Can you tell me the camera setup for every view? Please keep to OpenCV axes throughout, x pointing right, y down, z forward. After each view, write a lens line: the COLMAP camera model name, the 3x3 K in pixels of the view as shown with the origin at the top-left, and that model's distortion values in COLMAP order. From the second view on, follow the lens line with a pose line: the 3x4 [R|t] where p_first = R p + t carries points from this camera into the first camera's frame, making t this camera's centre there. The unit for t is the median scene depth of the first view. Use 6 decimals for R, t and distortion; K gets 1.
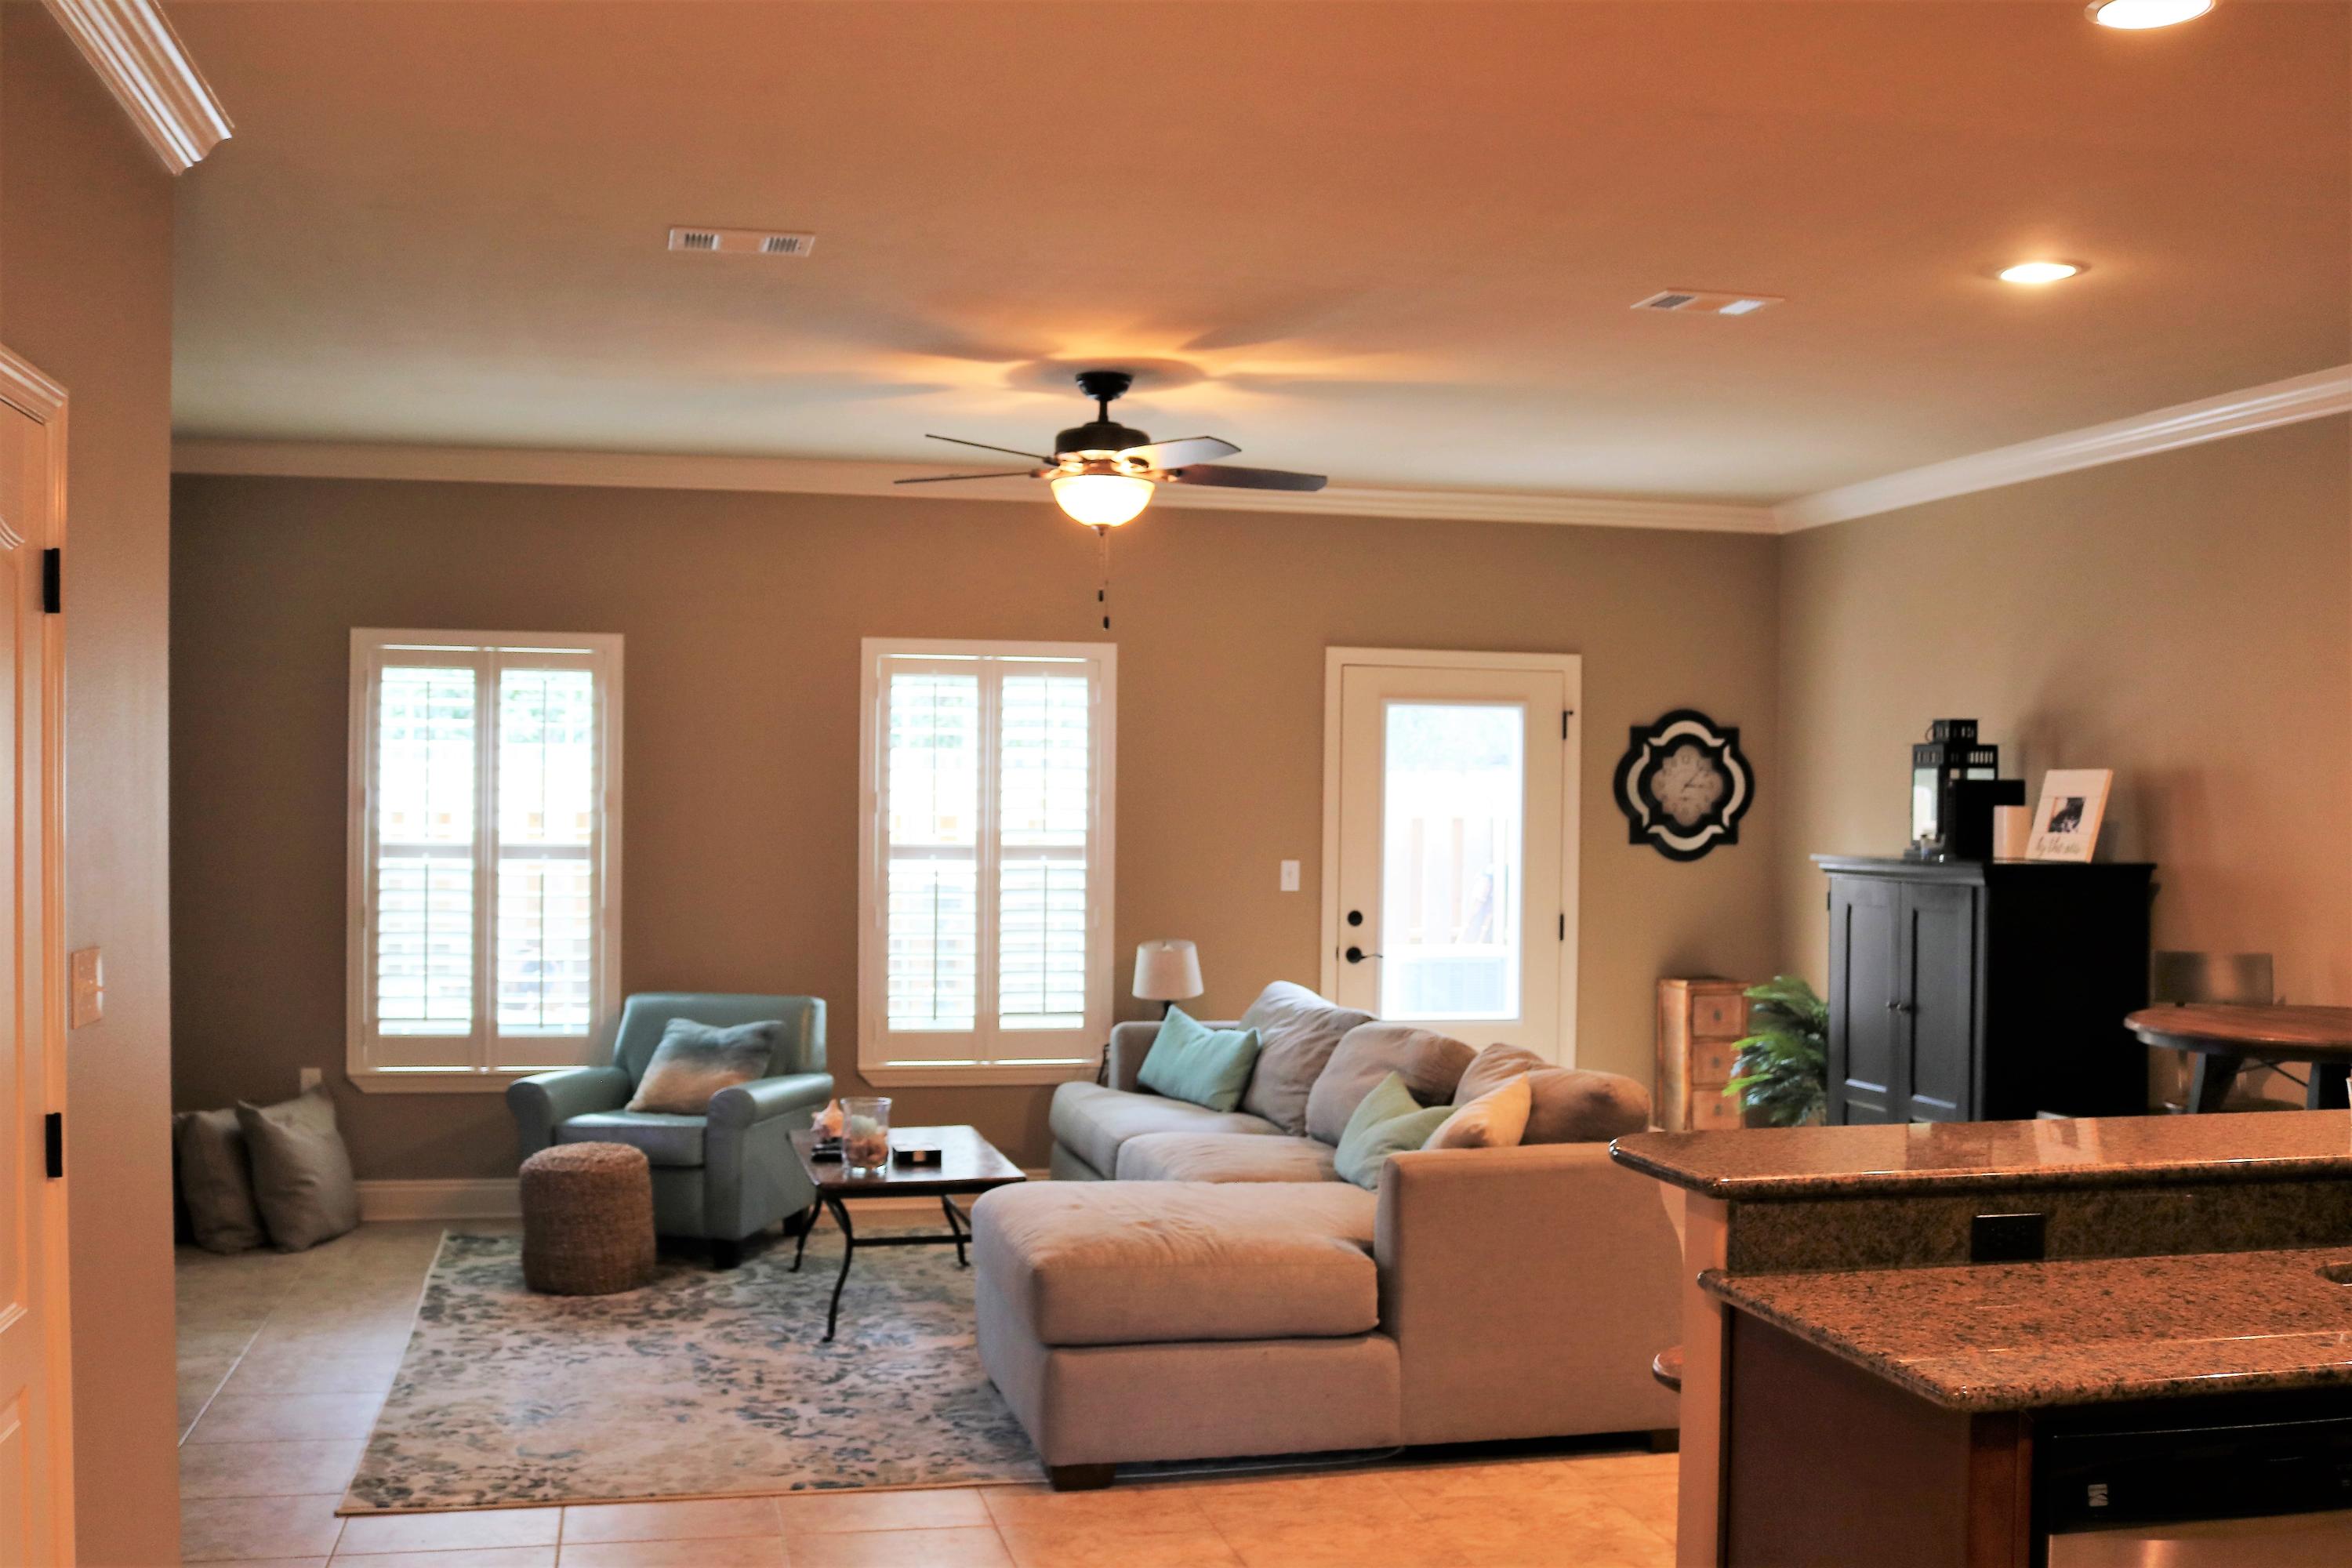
lens RADIAL K [[2386.3, 0, 1176.0], [0, 2386.3, 784.0], [0, 0, 1]] dist [-0.123831, 0.001104]
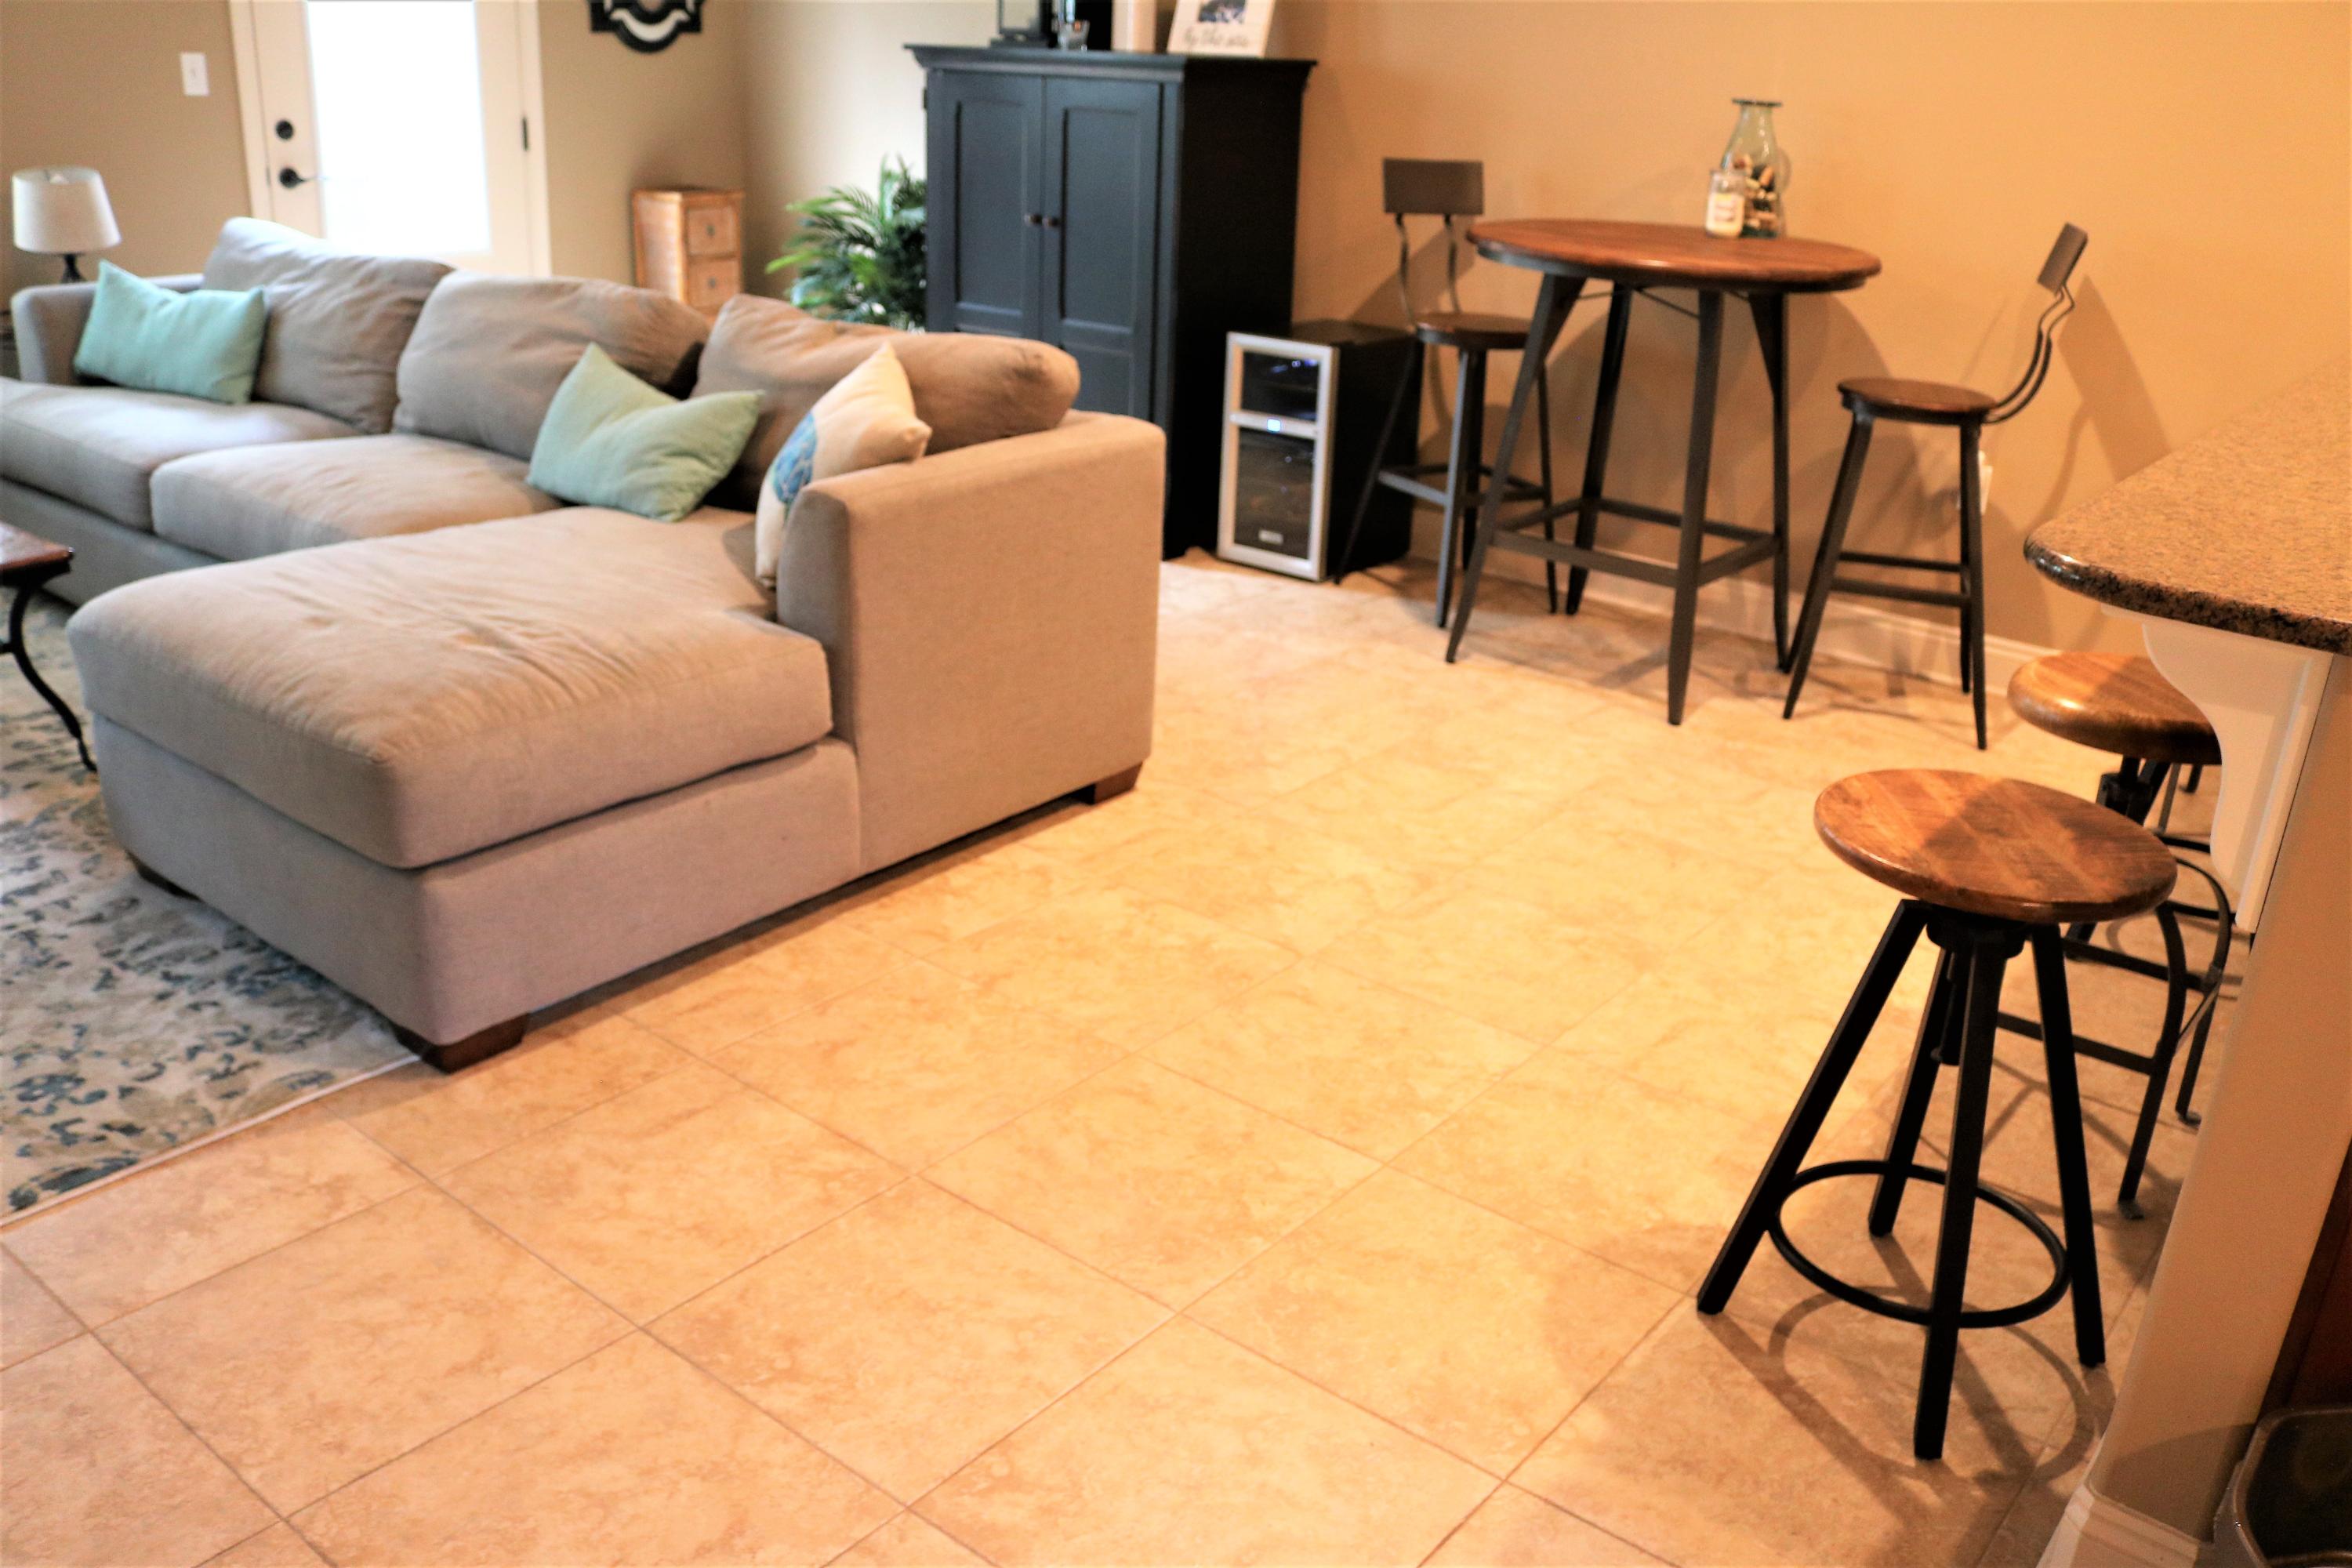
lens RADIAL K [[1974.9, 0, 1177.7], [0, 1974.9, 805.6], [0, 0, 1]] dist [-0.158900, 0.137937]
pose [[0.787851, -0.209962, 0.578971, -0.104448], [-0.035263, 0.923171, 0.382770, 0.011690], [-0.614856, -0.321982, 0.719917, 0.293268]]
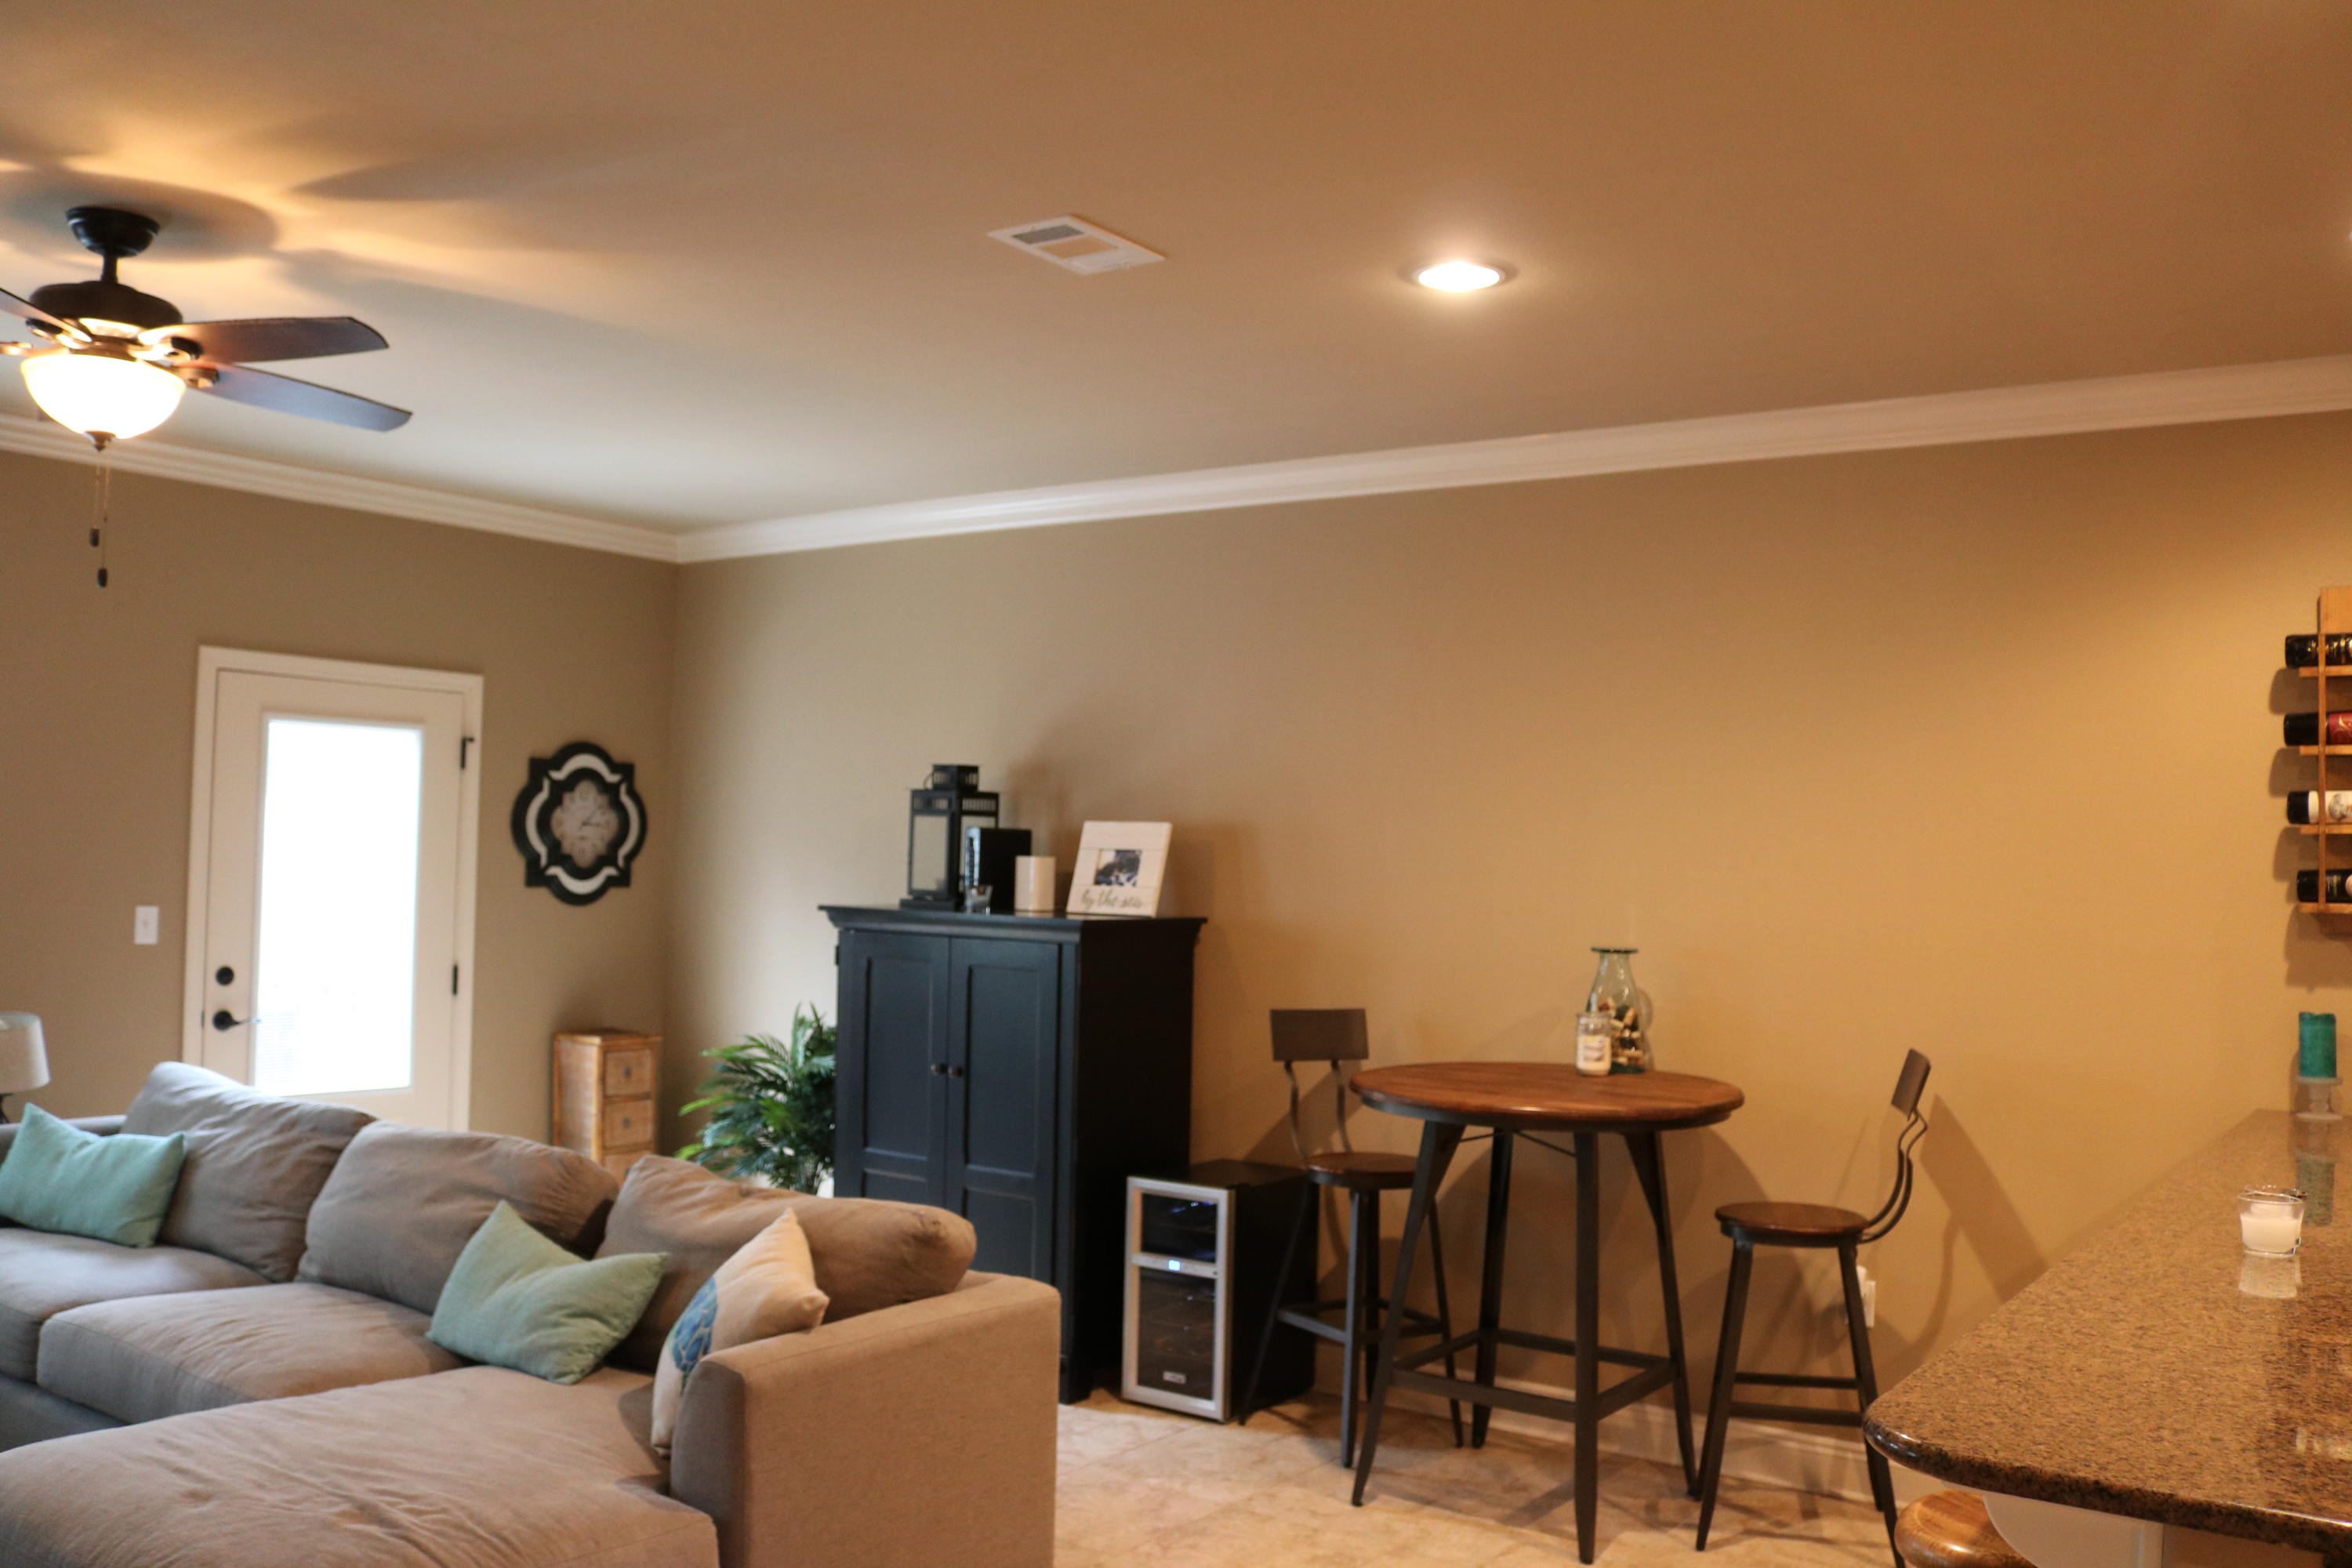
lens RADIAL K [[1974.9, 0, 1177.7], [0, 1974.9, 805.6], [0, 0, 1]] dist [-0.158900, 0.137937]
pose [[0.759524, 0.026844, 0.649925, -0.107916], [-0.023623, 0.999627, -0.013681, -0.001565], [-0.650050, -0.004962, 0.759875, 0.282302]]
